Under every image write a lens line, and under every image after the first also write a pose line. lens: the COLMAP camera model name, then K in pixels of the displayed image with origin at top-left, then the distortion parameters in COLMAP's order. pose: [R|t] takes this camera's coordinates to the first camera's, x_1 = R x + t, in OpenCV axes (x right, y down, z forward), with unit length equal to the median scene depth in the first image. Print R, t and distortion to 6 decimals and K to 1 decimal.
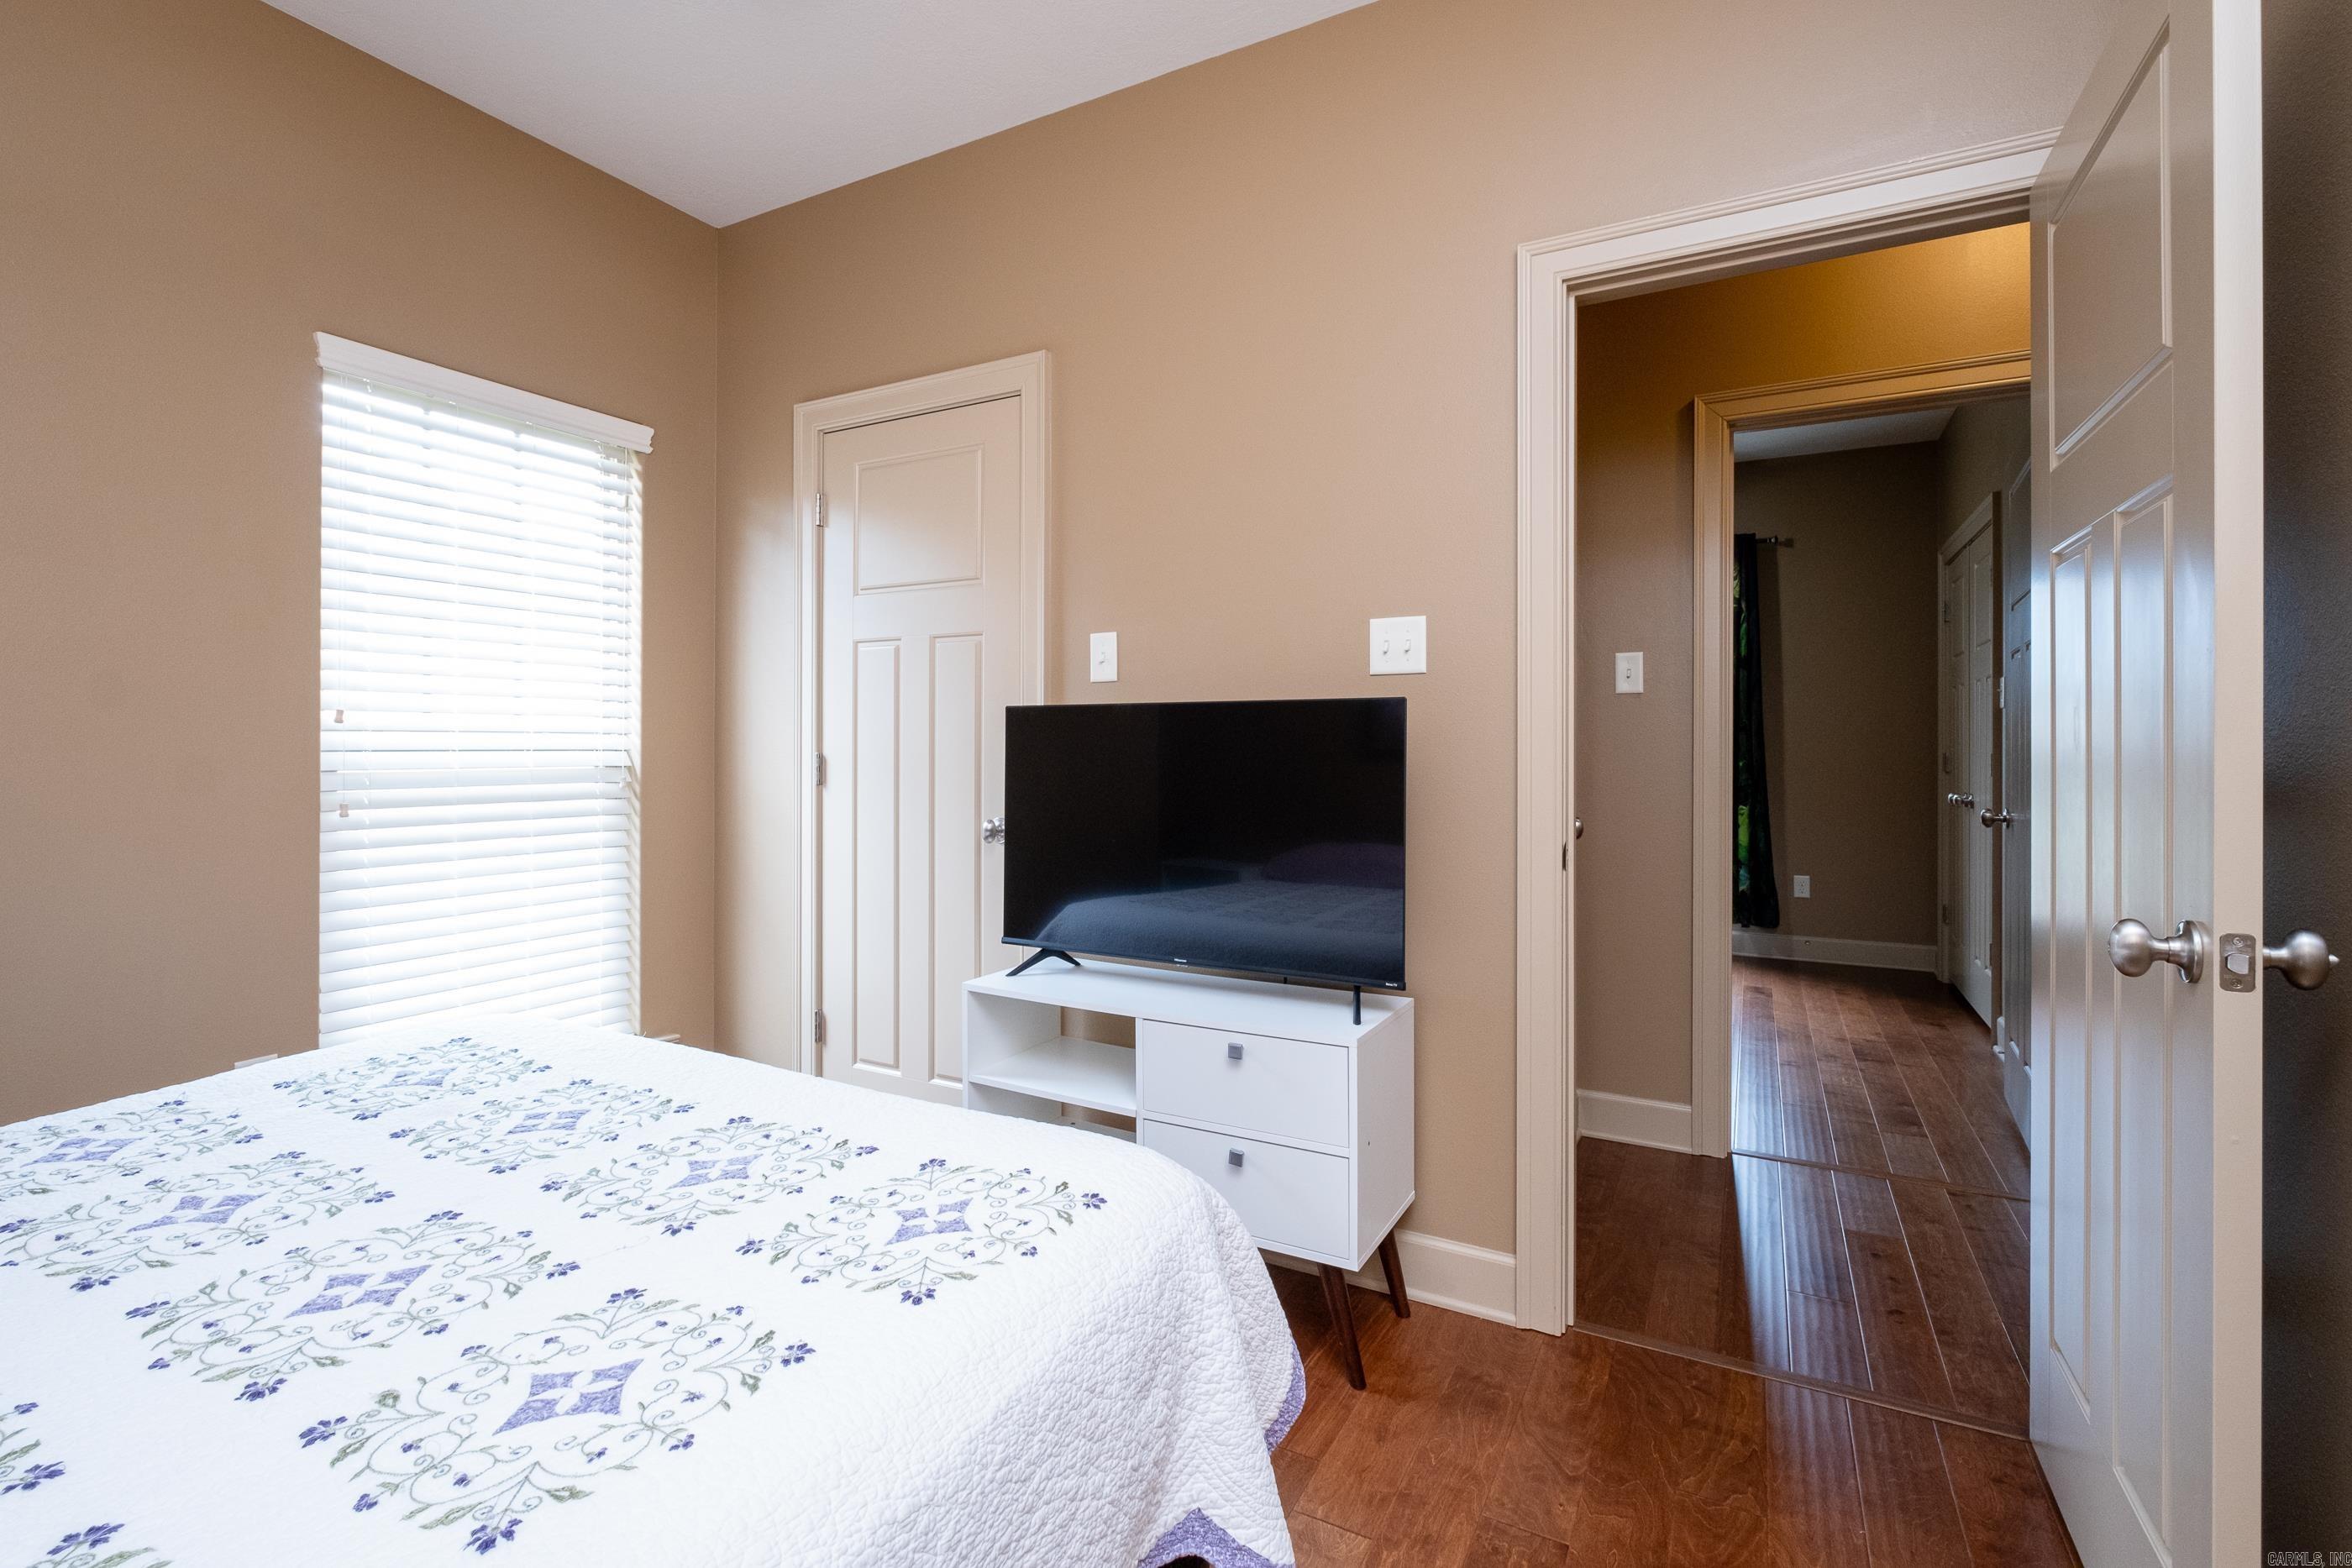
lens RADIAL K [[1051.0, 0, 1170.9], [0, 1051.0, 765.7], [0, 0, 1]] dist [0.002979, -0.005458]
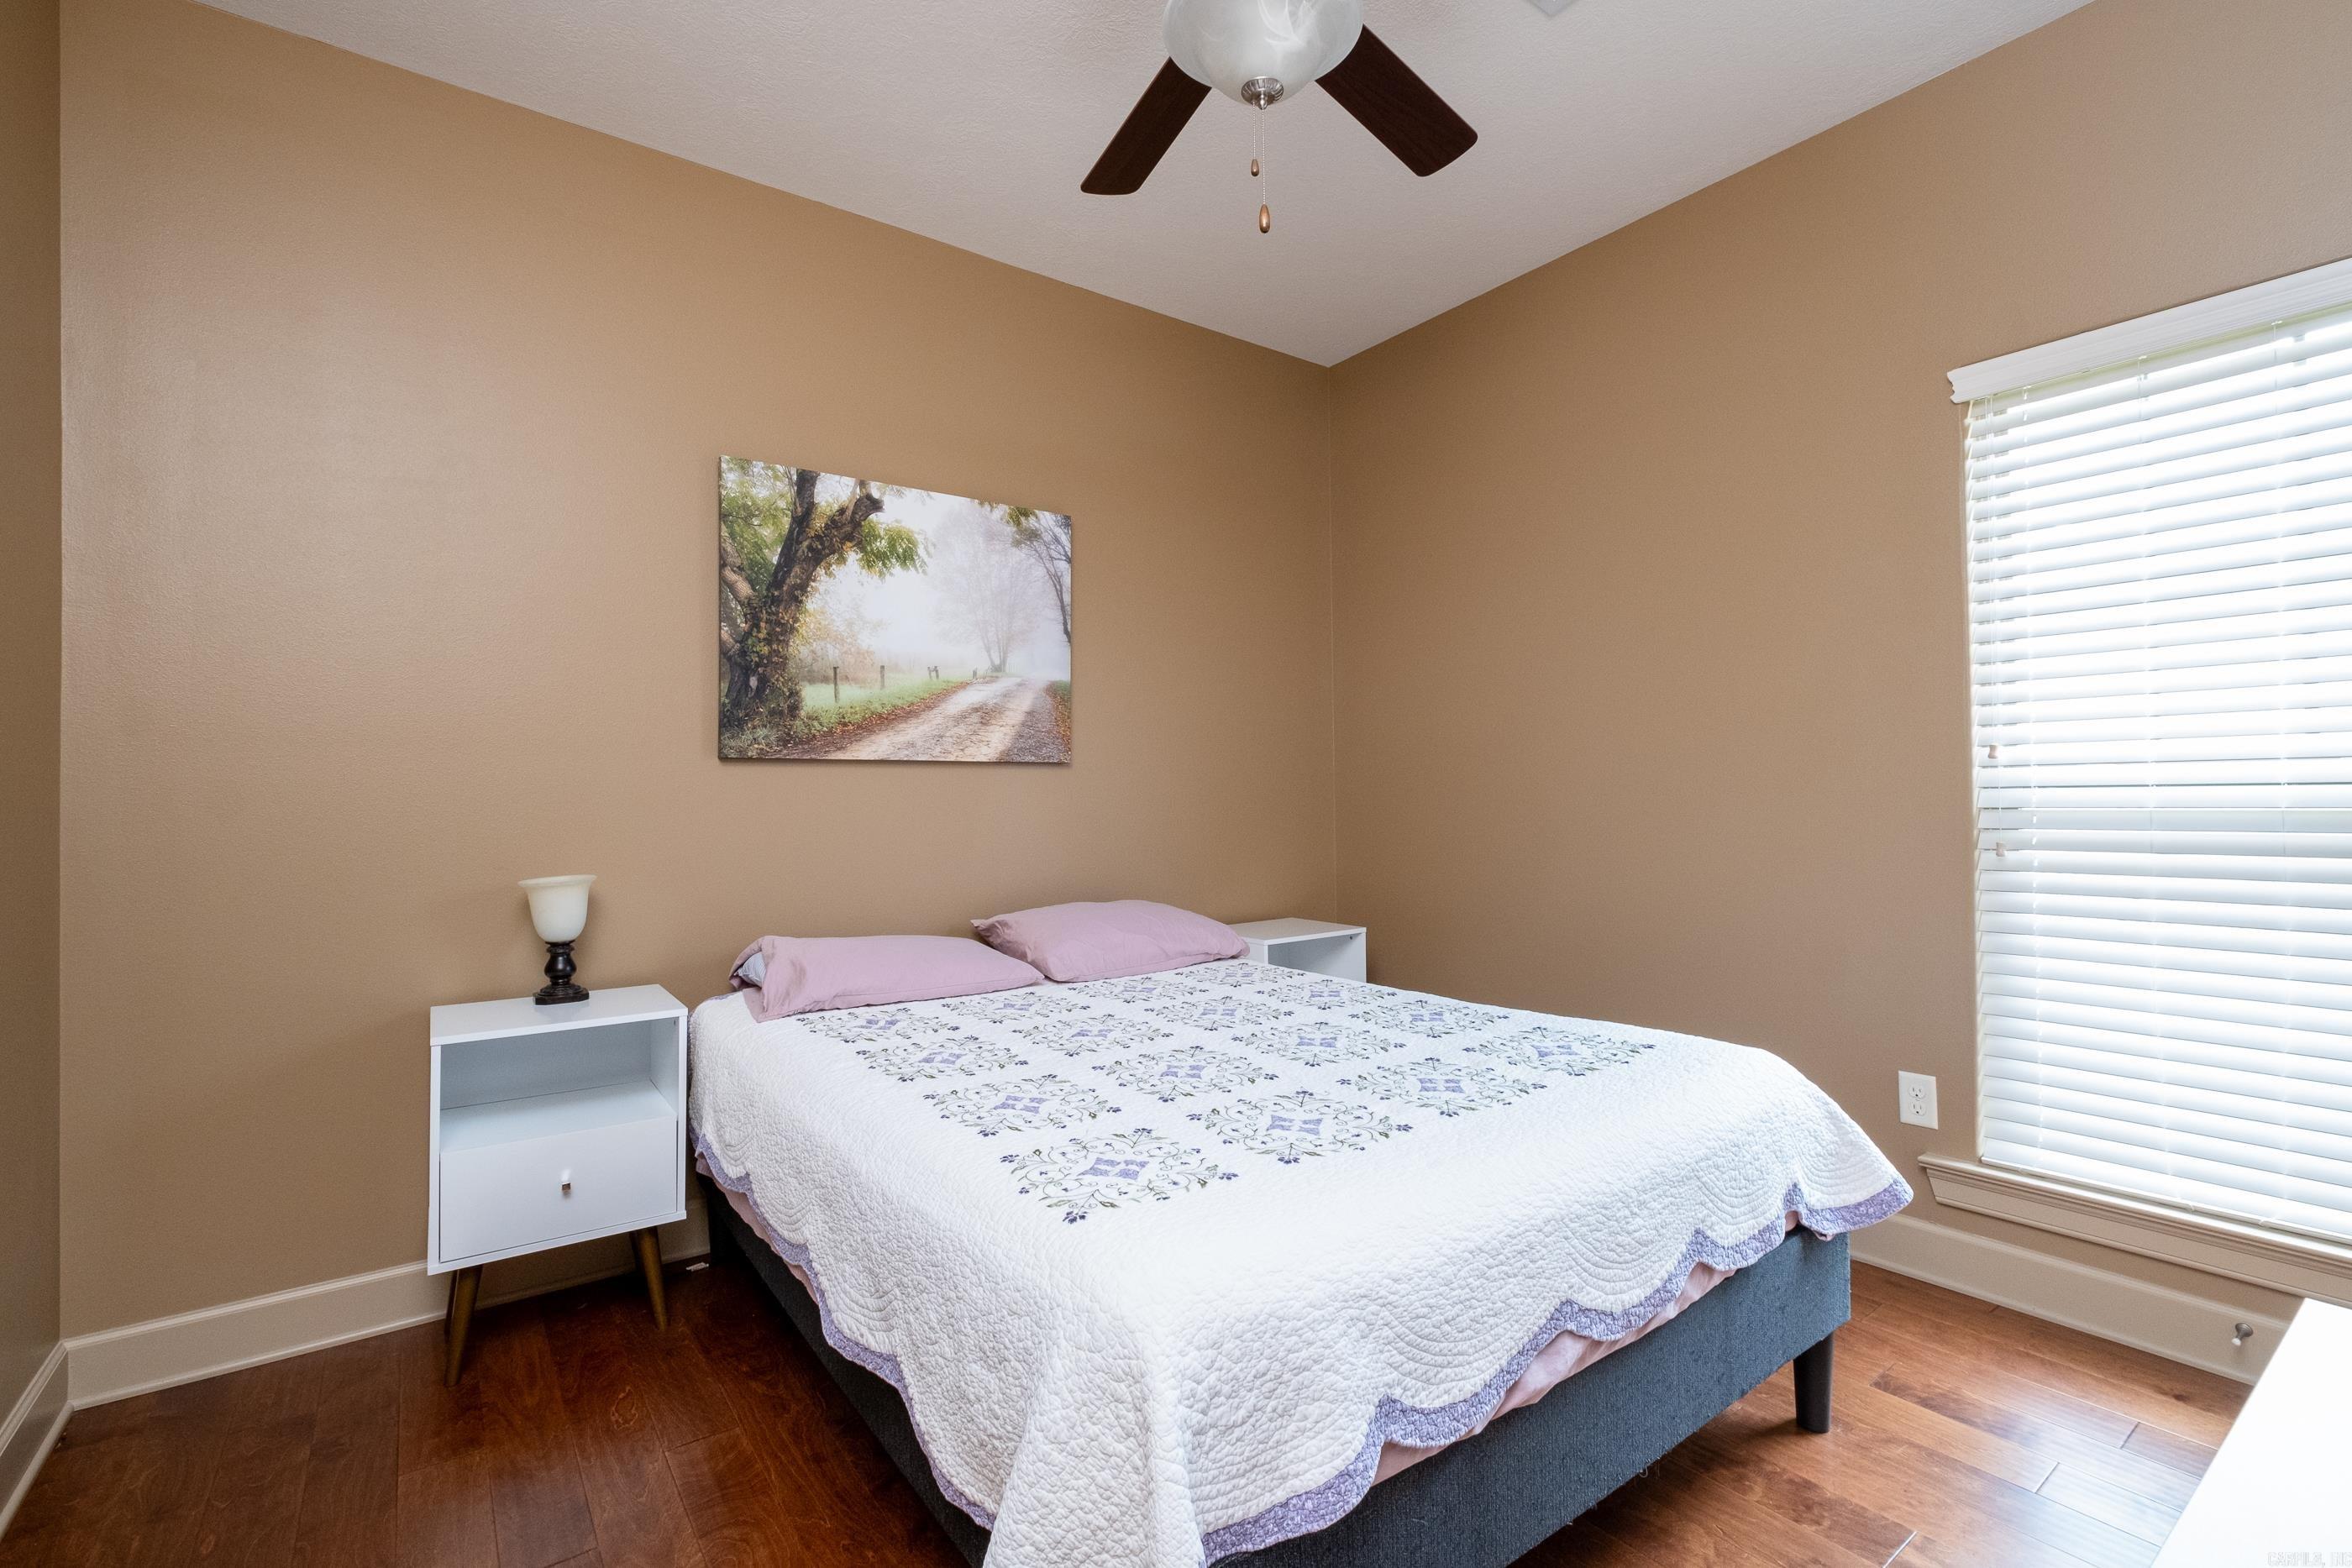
lens RADIAL K [[1051.0, 0, 1174.1], [0, 1051.0, 790.8], [0, 0, 1]] dist [0.002979, -0.005458]
pose [[-0.435346, -0.006029, -0.900243, 0.406844], [-0.002734, 0.999982, -0.005375, -0.004484], [0.900259, 0.000121, -0.435354, 0.750194]]
